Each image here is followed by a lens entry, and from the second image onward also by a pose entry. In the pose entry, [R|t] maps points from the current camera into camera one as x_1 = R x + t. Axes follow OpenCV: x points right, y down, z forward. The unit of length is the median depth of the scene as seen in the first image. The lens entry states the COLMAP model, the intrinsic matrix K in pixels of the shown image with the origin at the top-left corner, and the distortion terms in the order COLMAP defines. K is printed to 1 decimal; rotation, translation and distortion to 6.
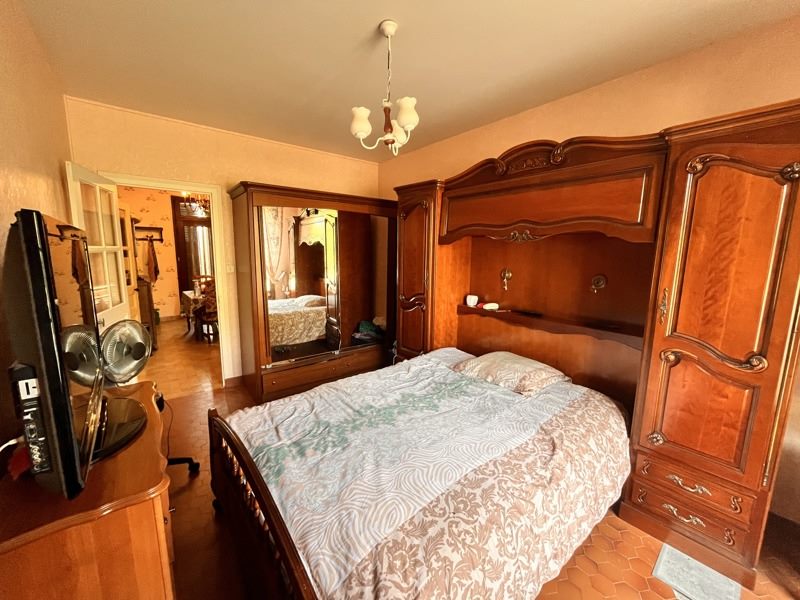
lens RADIAL K [[319.6, 0, 397.5], [0, 319.6, 300.8], [0, 0, 1]] dist [-0.000756, -0.000037]
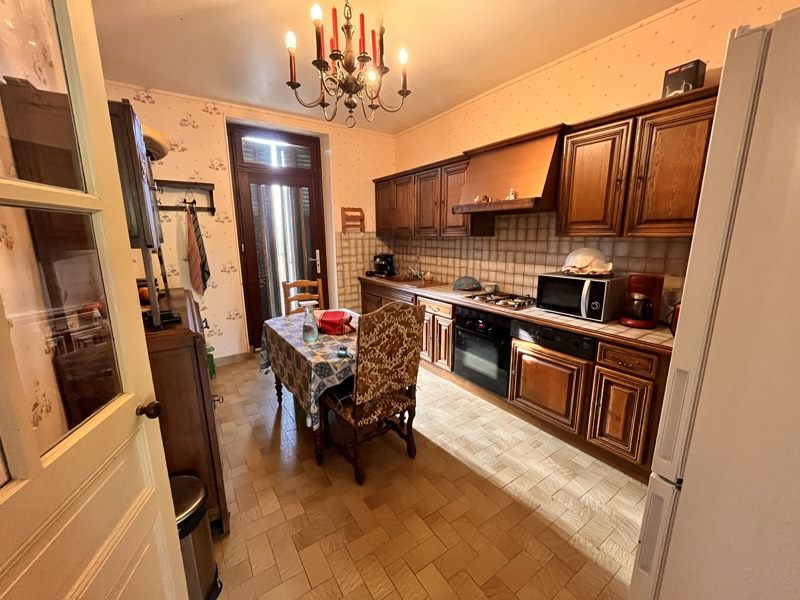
lens RADIAL K [[319.6, 0, 395.6], [0, 319.6, 304.1], [0, 0, 1]] dist [-0.000756, -0.000037]
pose [[0.996374, 0.000233, -0.085087, -0.411668], [0.005021, 0.998092, 0.061532, -0.072610], [0.084939, -0.061736, 0.994472, 0.520658]]
